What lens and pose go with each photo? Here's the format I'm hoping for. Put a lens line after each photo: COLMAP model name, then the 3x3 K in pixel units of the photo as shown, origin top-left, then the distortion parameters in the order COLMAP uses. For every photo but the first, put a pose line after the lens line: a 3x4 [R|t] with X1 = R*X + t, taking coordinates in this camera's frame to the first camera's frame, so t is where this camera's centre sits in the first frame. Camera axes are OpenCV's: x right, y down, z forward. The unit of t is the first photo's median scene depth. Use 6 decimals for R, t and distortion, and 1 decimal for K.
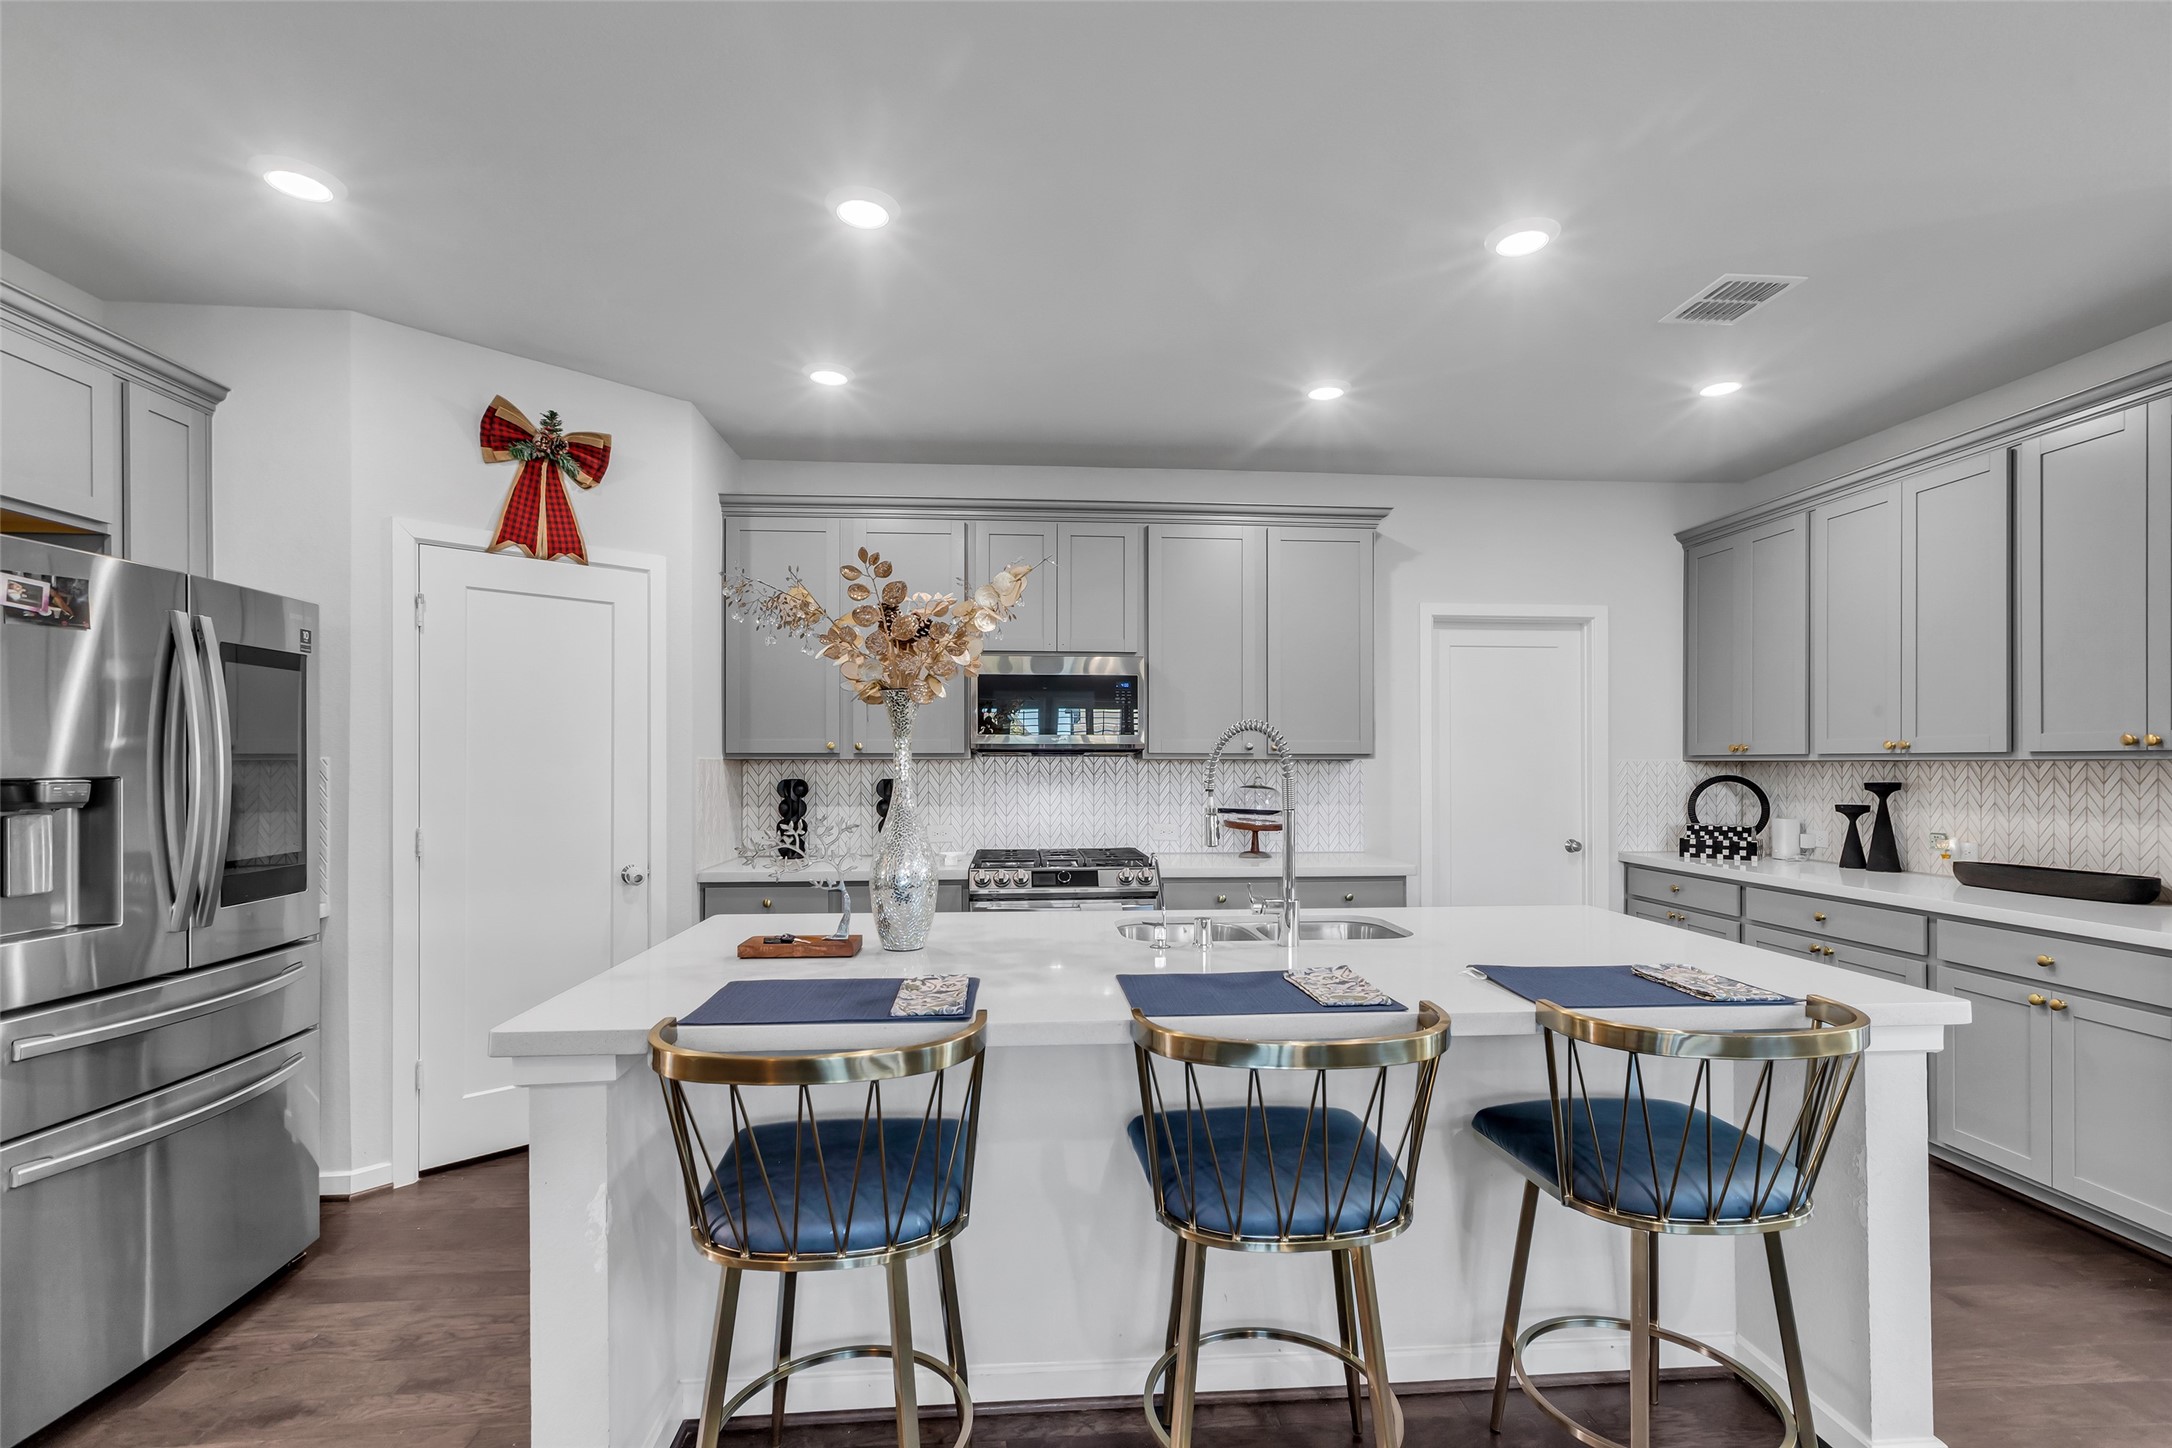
lens RADIAL K [[951.2, 0, 1091.1], [0, 951.2, 749.5], [0, 0, 1]] dist [-0.006587, -0.000401]
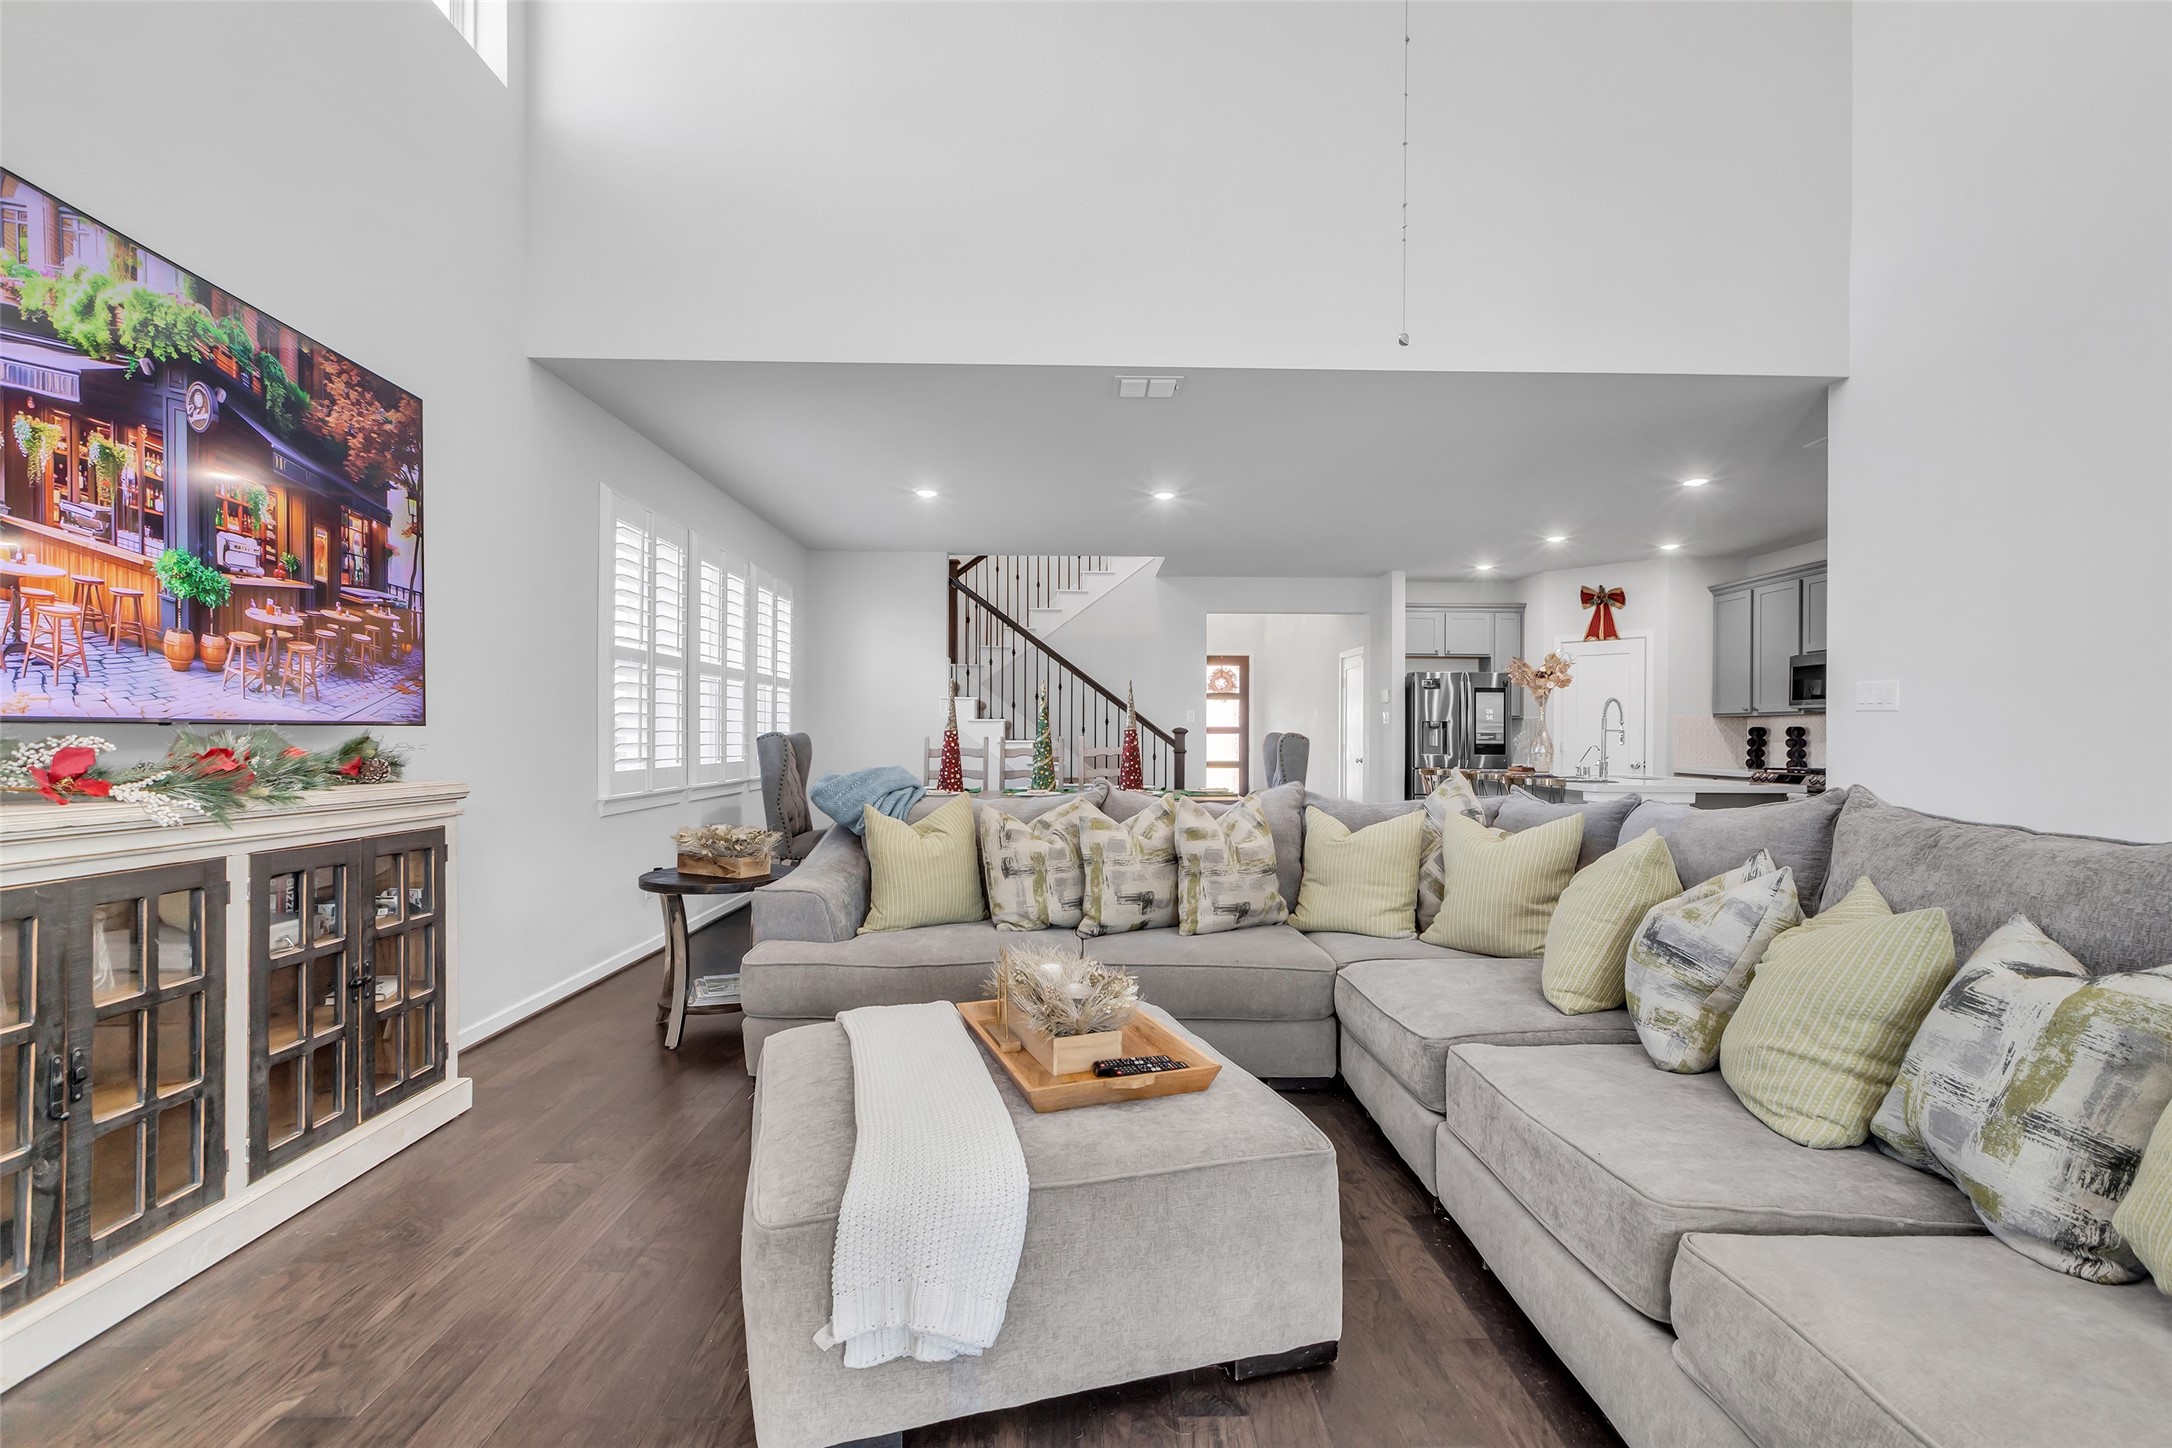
lens RADIAL K [[976.1, 0, 1082.0], [0, 976.1, 741.0], [0, 0, 1]] dist [0.002432, 0.000046]
pose [[-0.070405, 0.008020, -0.997486, 2.163470], [0.002963, 0.999965, 0.007831, 0.050151], [0.997514, -0.002404, -0.070426, -0.240322]]
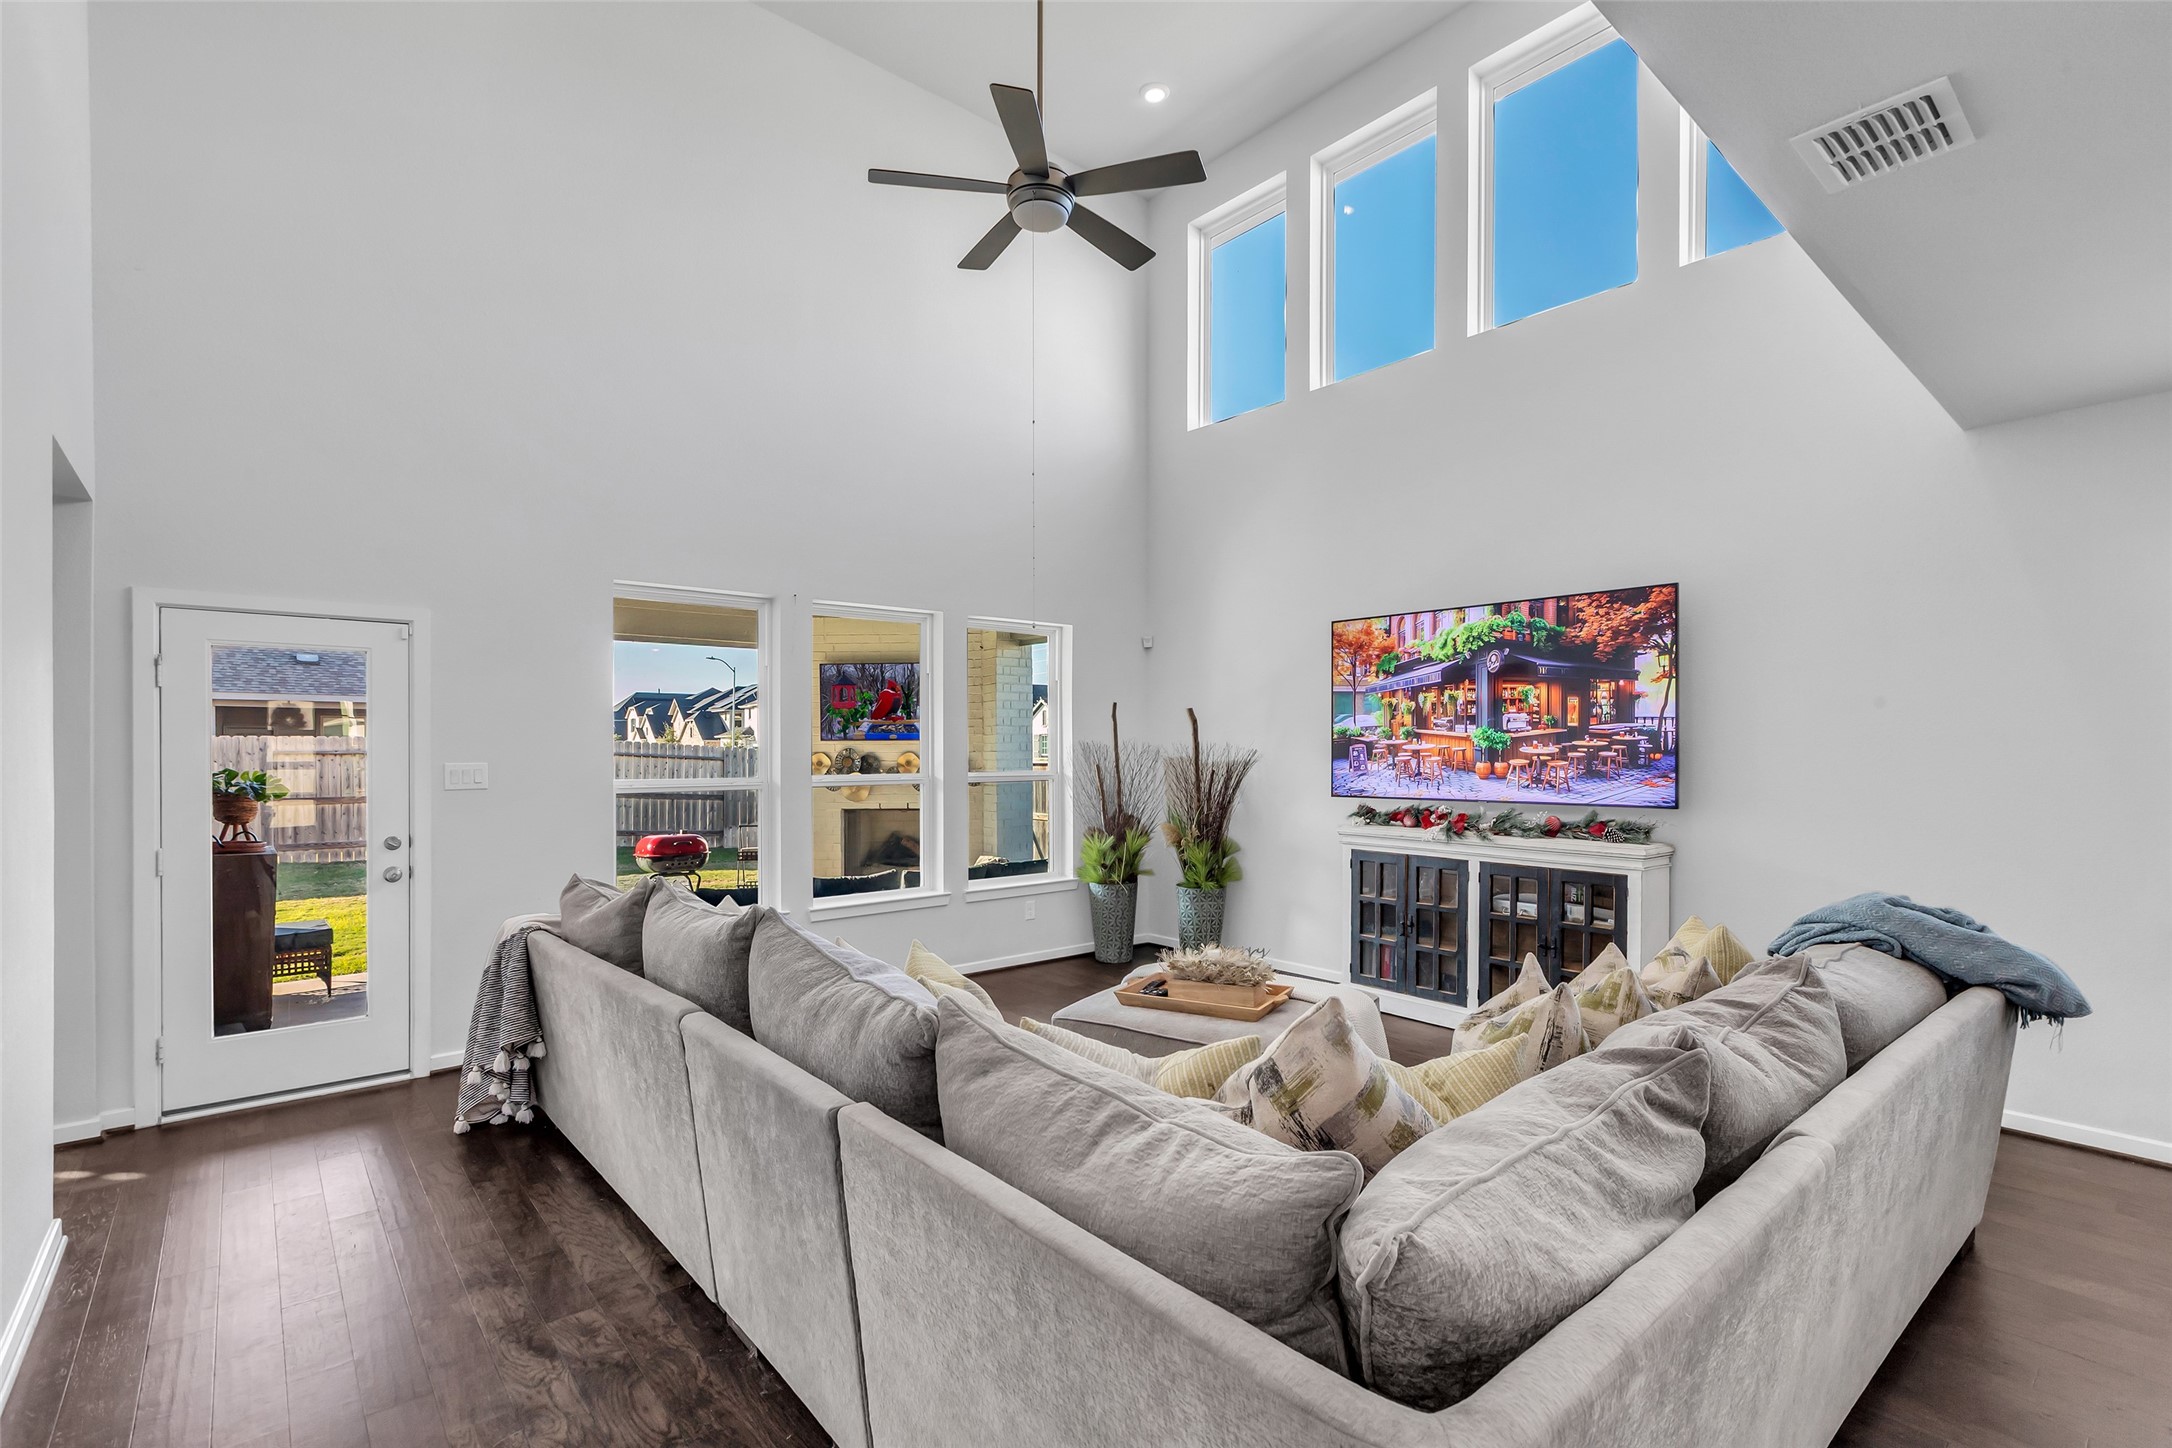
lens RADIAL K [[987.9, 0, 1083.2], [0, 987.9, 749.5], [0, 0, 1]] dist [0.000301, 0.000064]
pose [[-0.581786, 0.001566, 0.813341, 0.650067], [-0.007478, 0.999946, -0.007274, -0.024774], [-0.813308, -0.010314, -0.581742, 0.515609]]
